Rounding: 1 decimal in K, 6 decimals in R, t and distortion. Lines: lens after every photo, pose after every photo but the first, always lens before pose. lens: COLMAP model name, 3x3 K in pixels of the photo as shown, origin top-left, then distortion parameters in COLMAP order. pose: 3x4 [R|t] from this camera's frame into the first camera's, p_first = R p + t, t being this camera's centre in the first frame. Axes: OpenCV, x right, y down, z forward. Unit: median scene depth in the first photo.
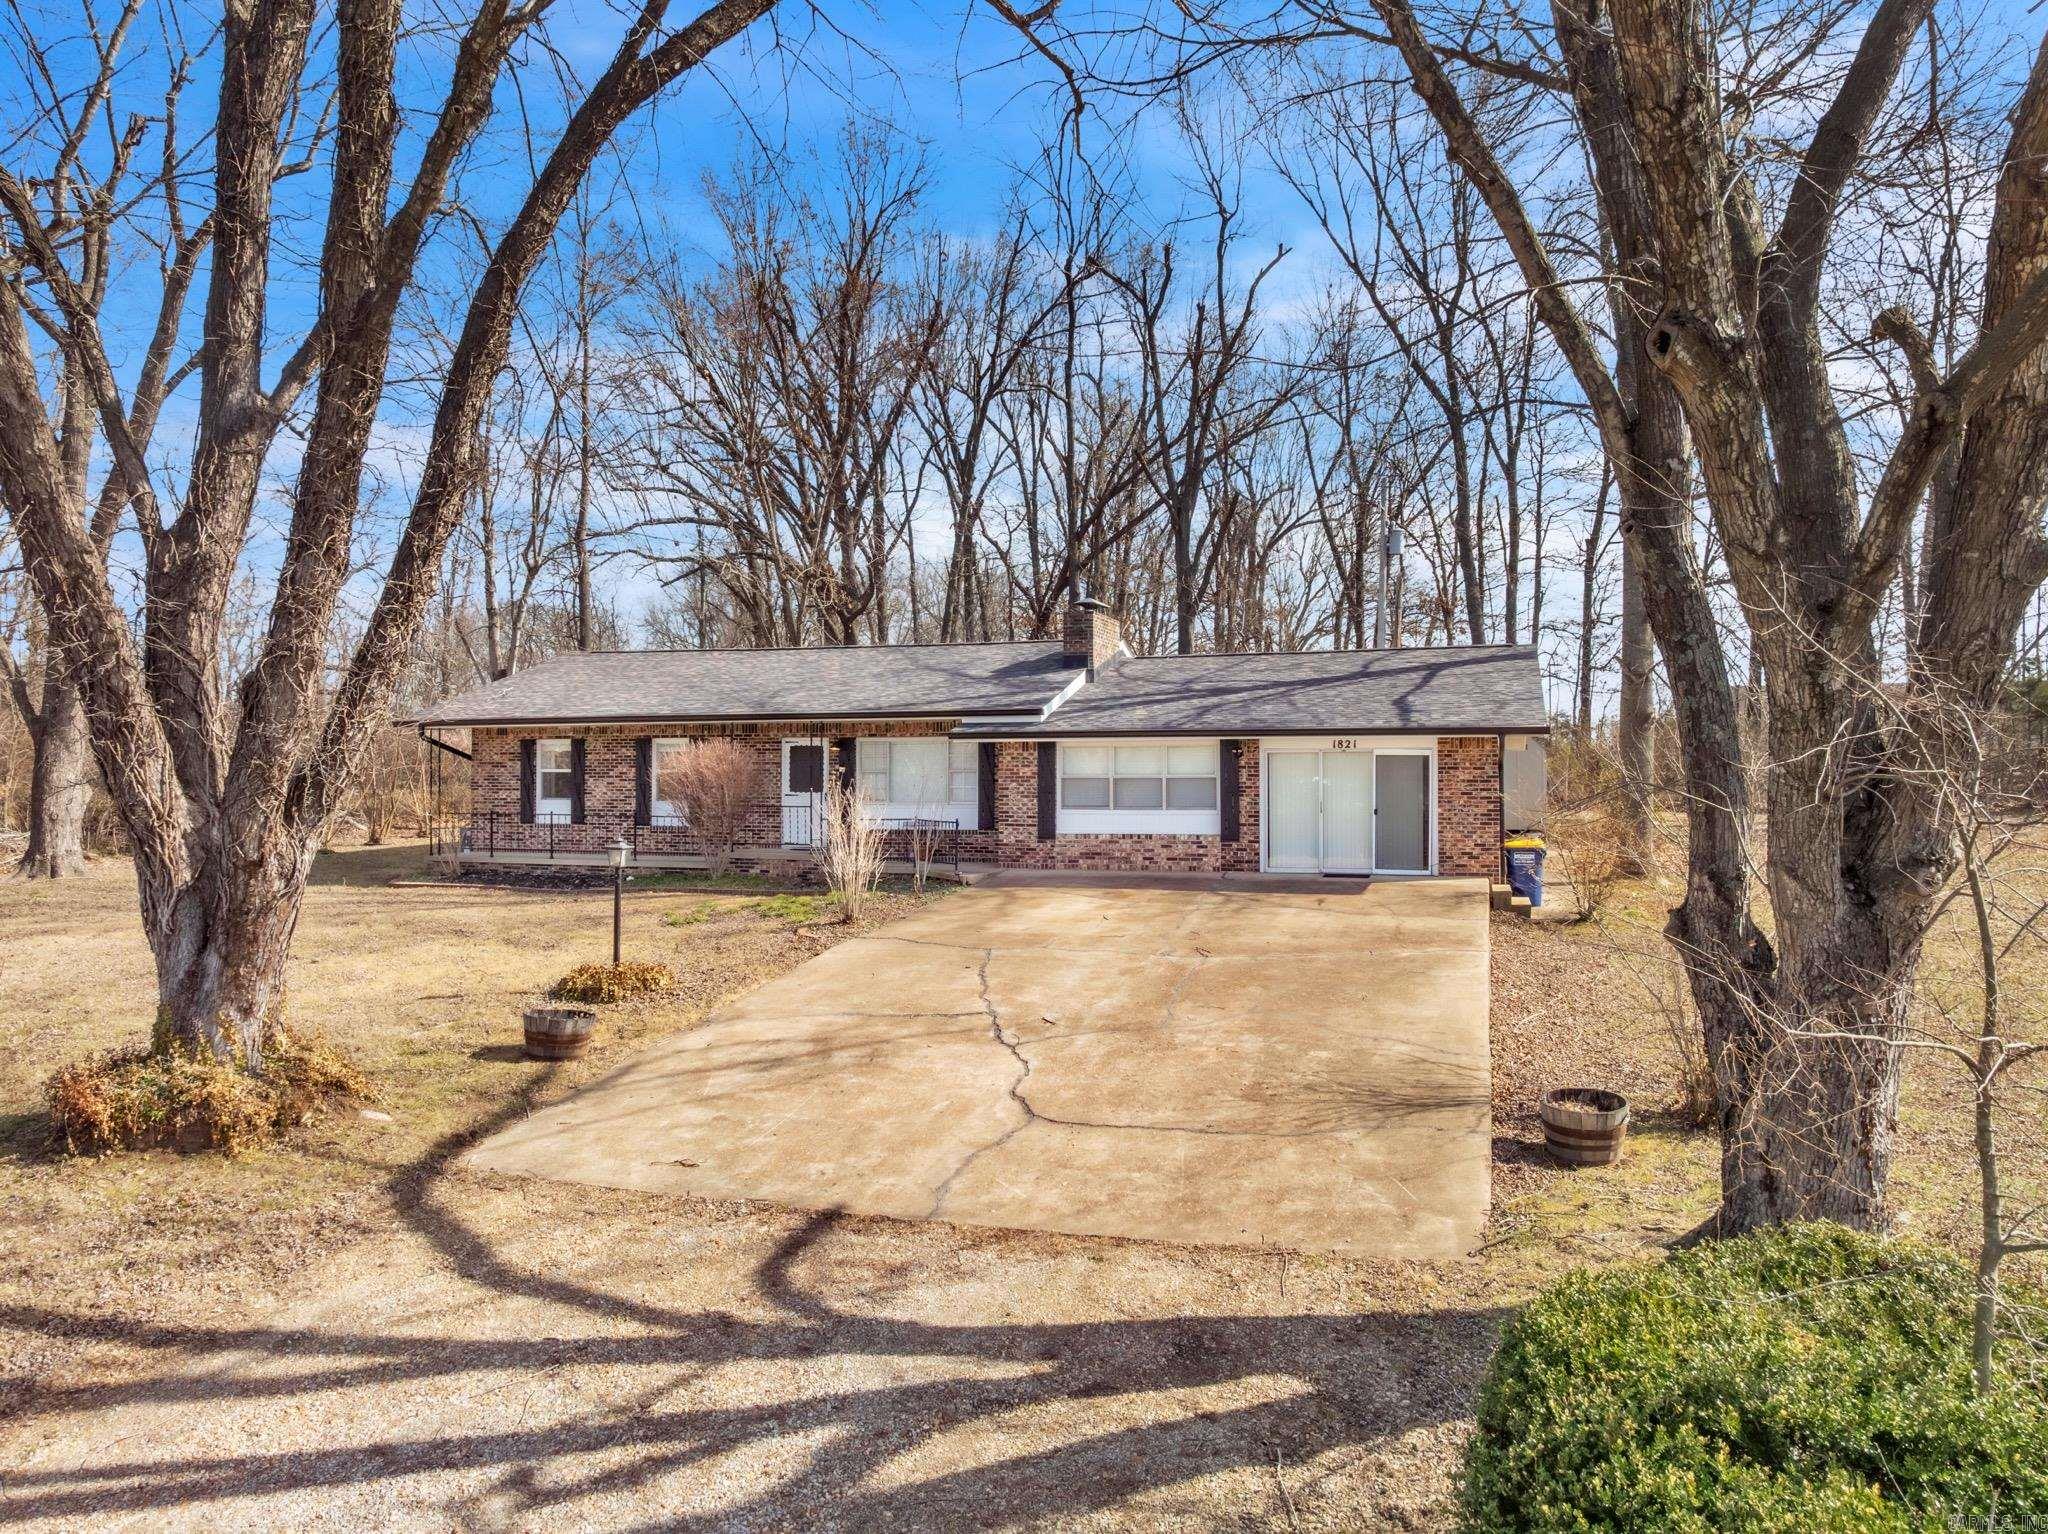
lens RADIAL K [[1530.1, 0, 1024.0], [0, 1530.1, 767.0], [0, 0, 1]] dist [-0.033824, 0.000778]
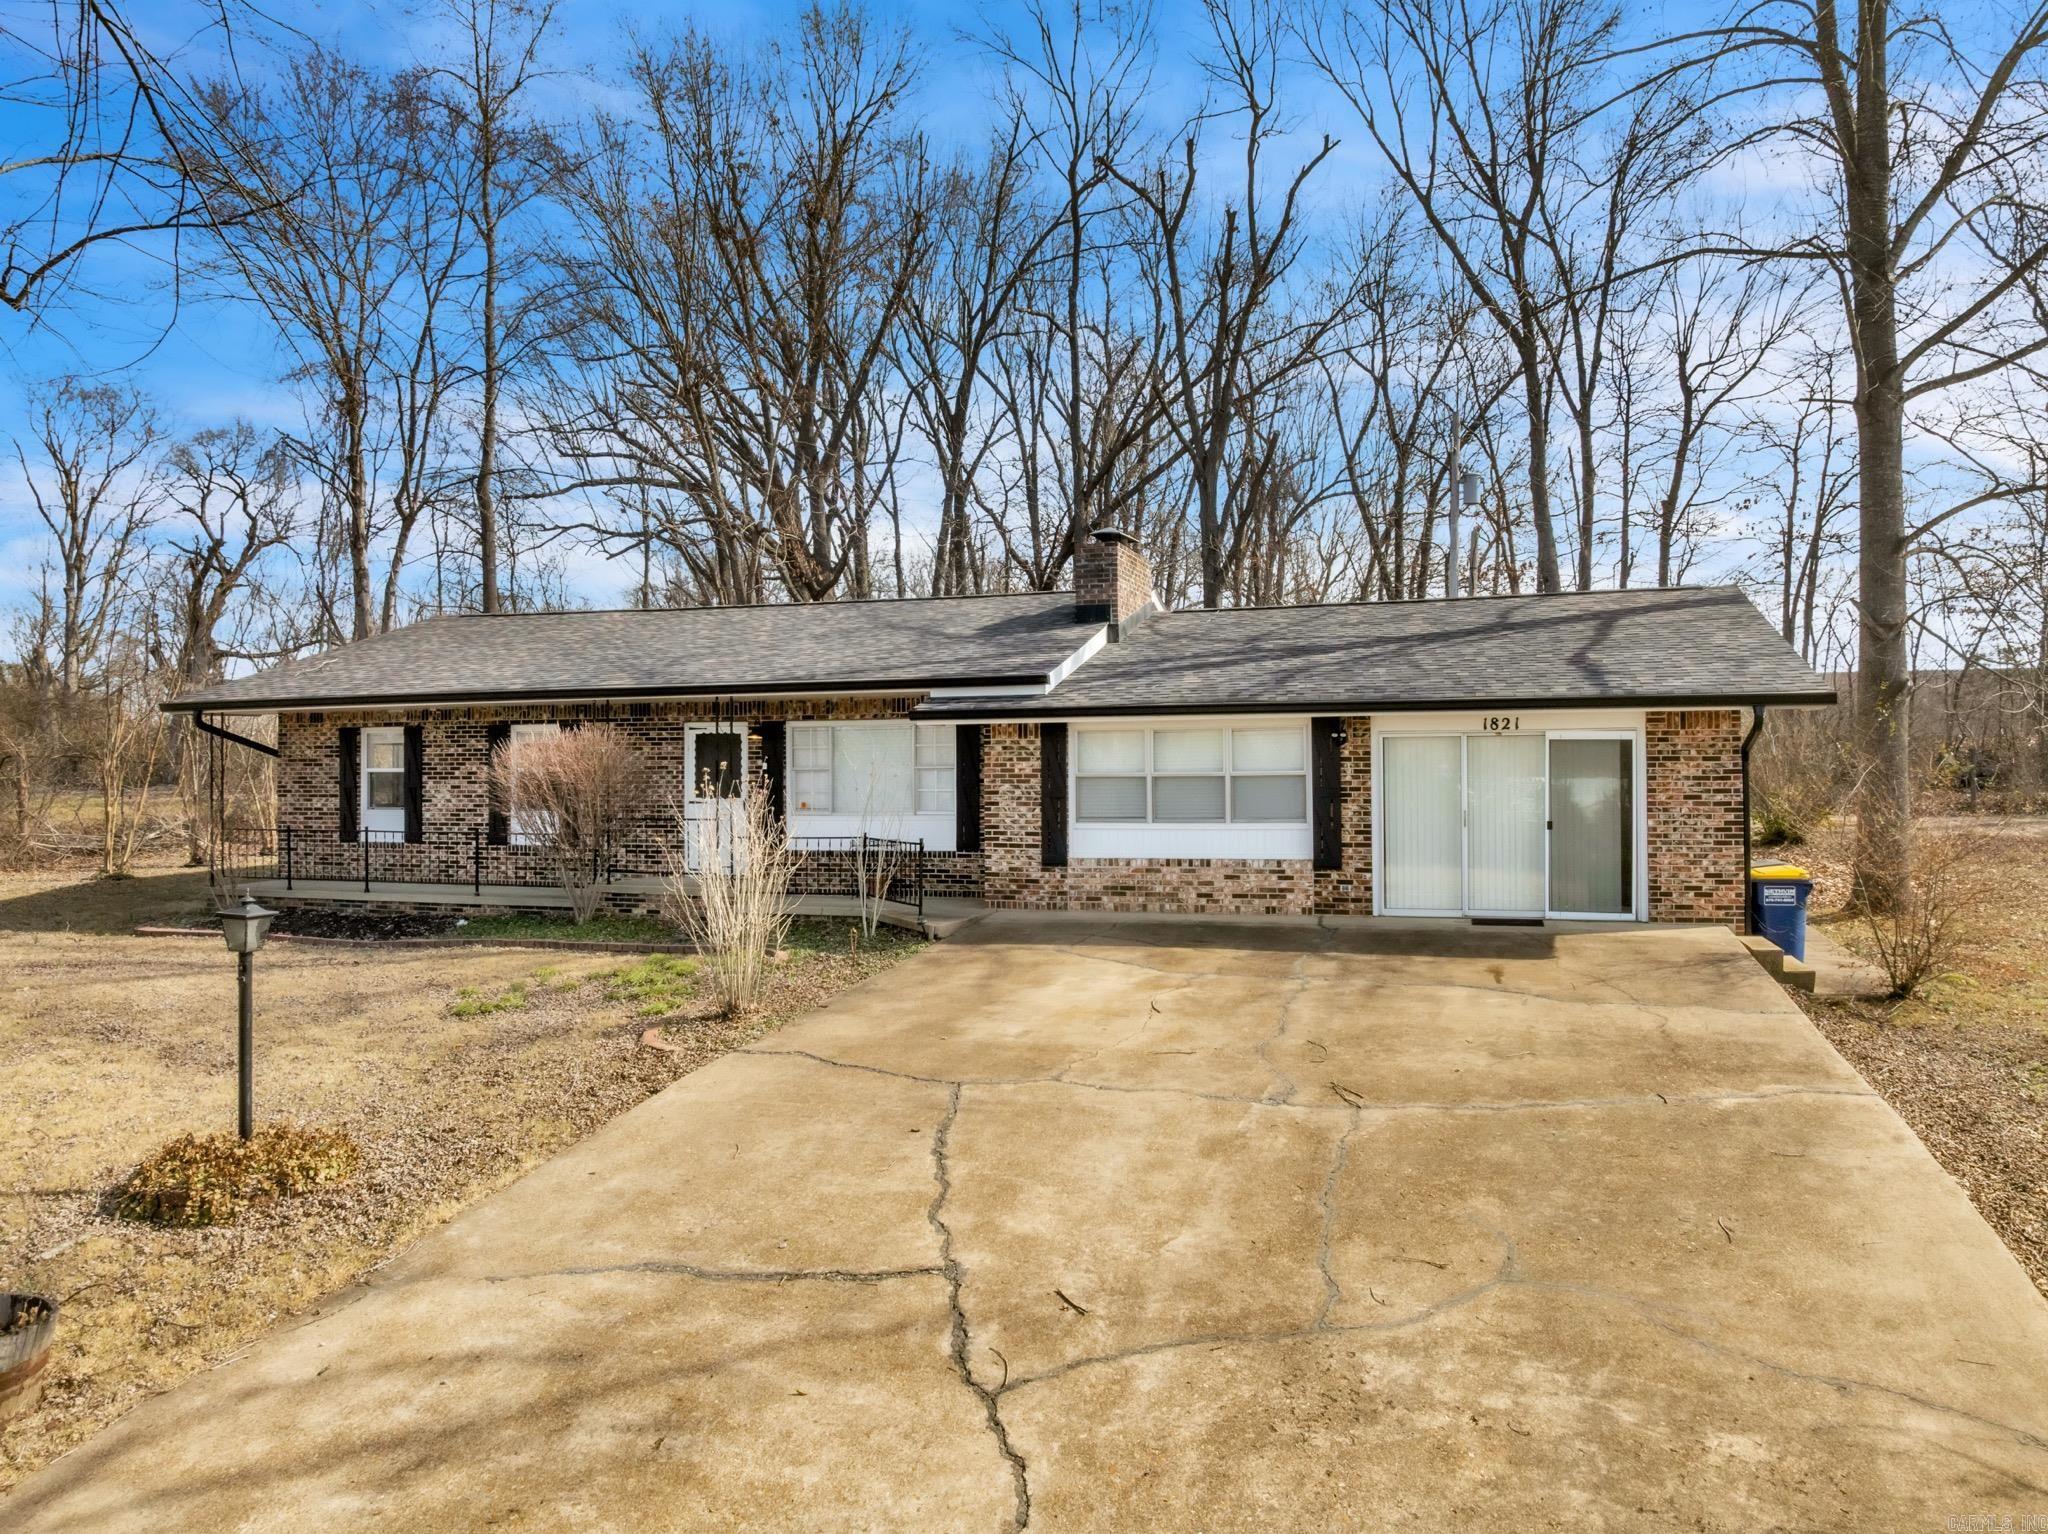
lens RADIAL K [[1530.1, 0, 1024.0], [0, 1530.1, 767.0], [0, 0, 1]] dist [-0.033824, 0.000778]
pose [[0.999985, -0.005458, -0.000667, 0.001630], [0.005459, 0.999984, 0.001636, 0.001497], [0.000658, -0.001640, 0.999998, 0.284357]]
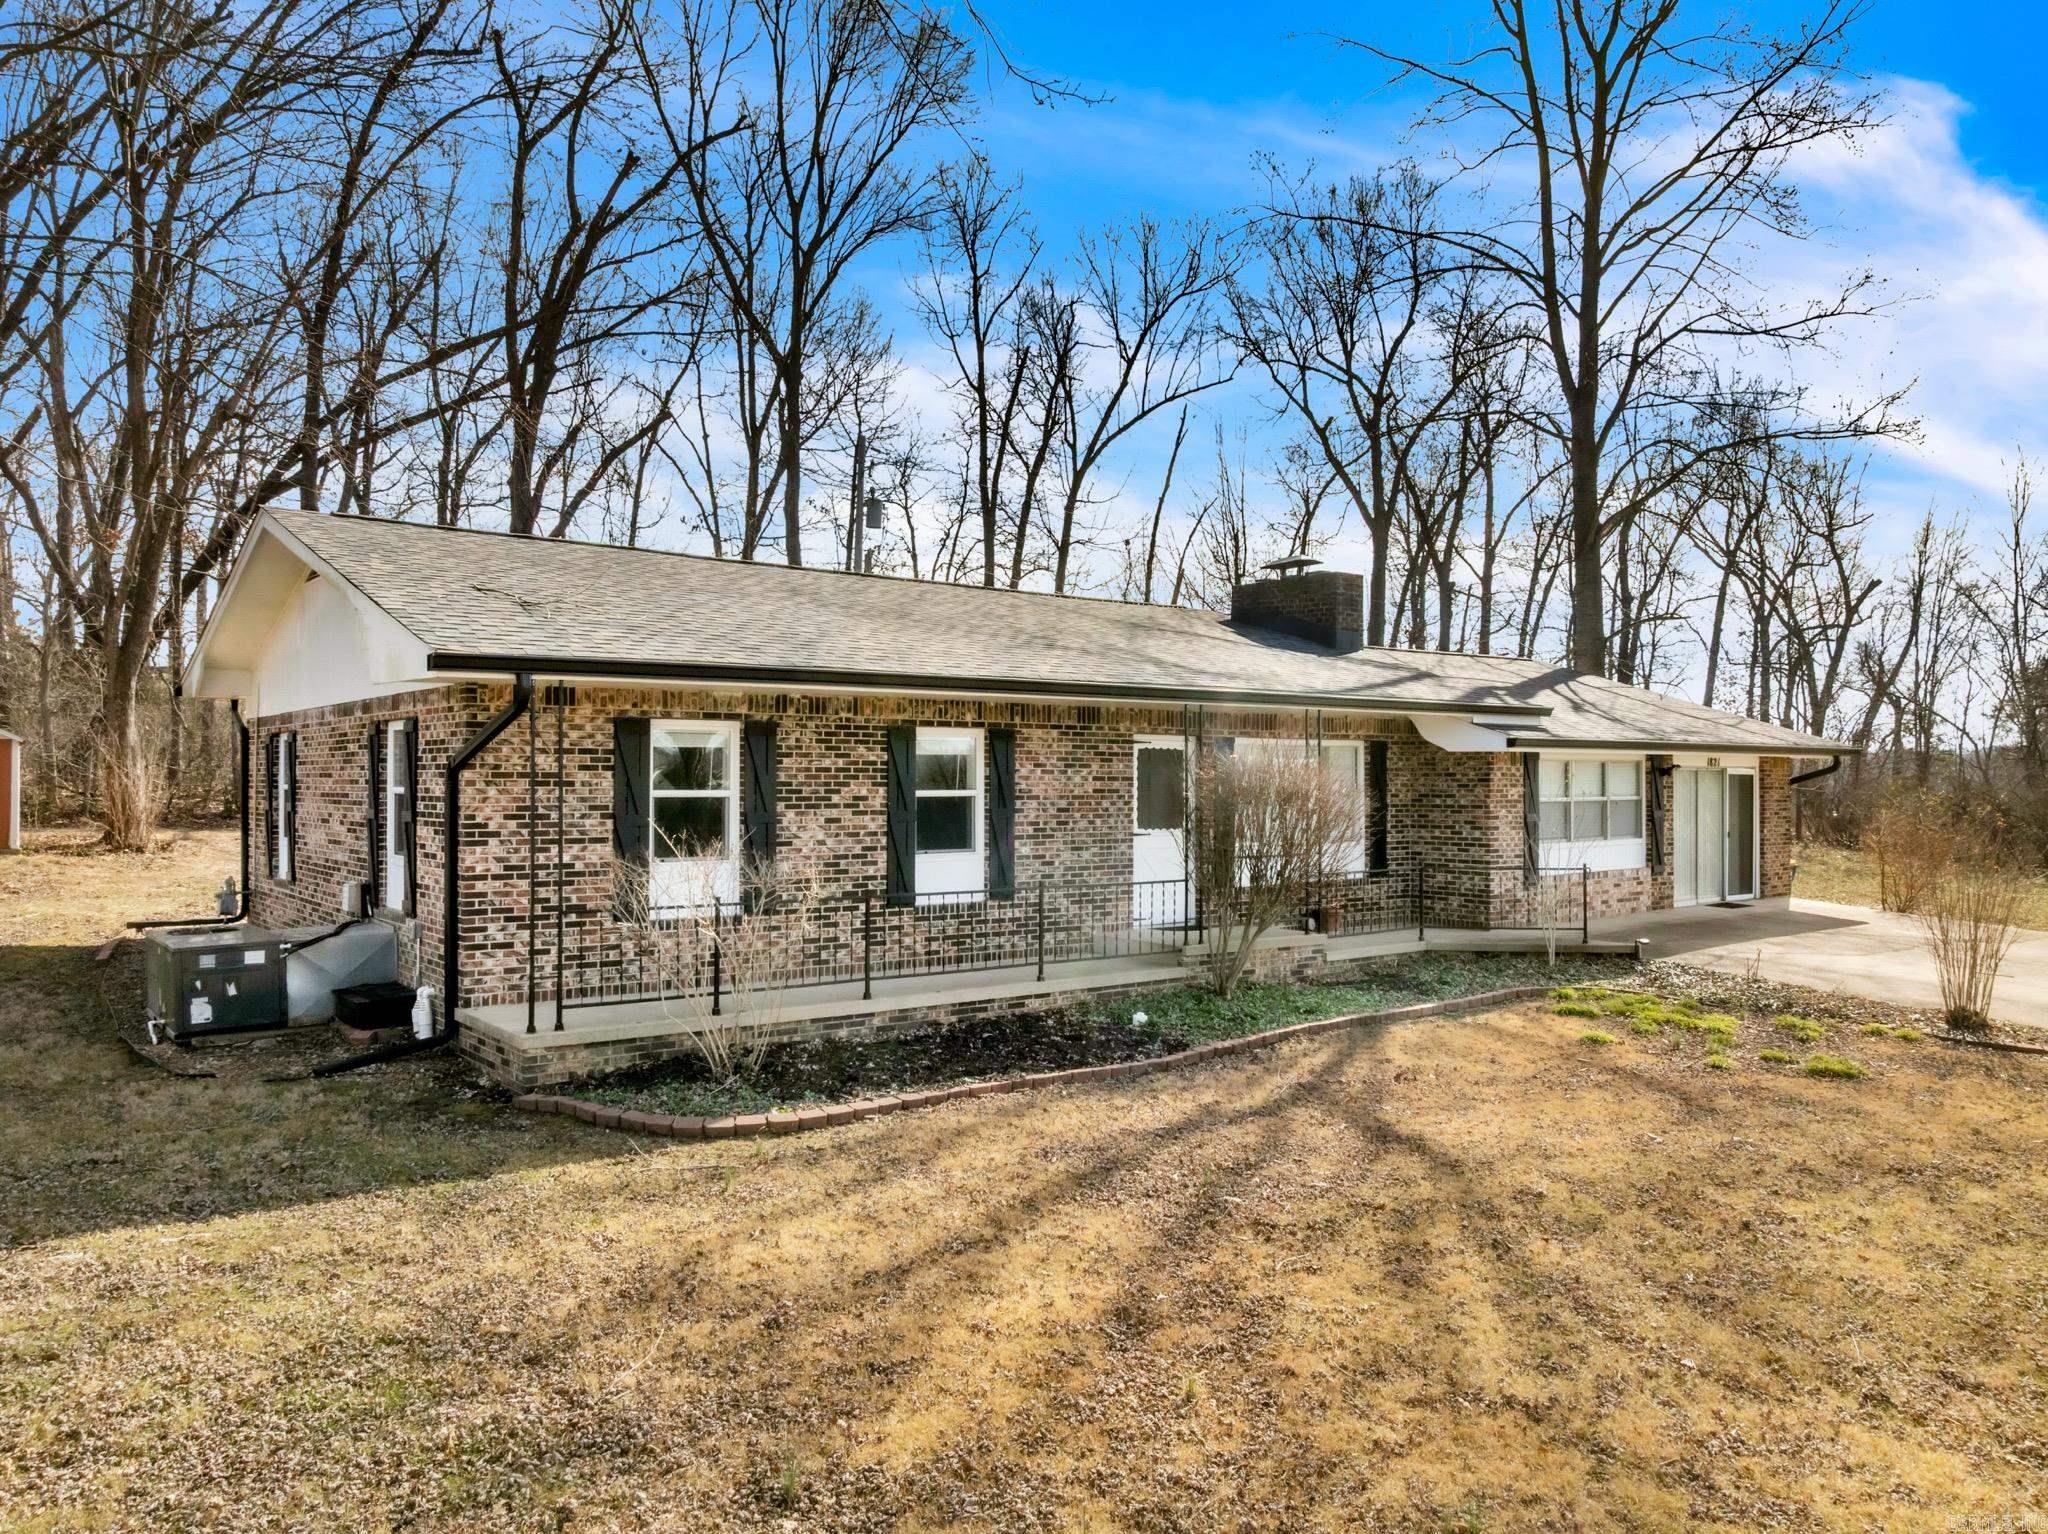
lens RADIAL K [[1530.1, 0, 1024.0], [0, 1530.1, 767.0], [0, 0, 1]] dist [-0.033824, 0.000778]
pose [[0.516527, 0.007029, 0.856242, -0.667686], [-0.009616, 0.999951, -0.002408, -0.005194], [-0.856217, -0.006990, 0.516569, 0.745850]]
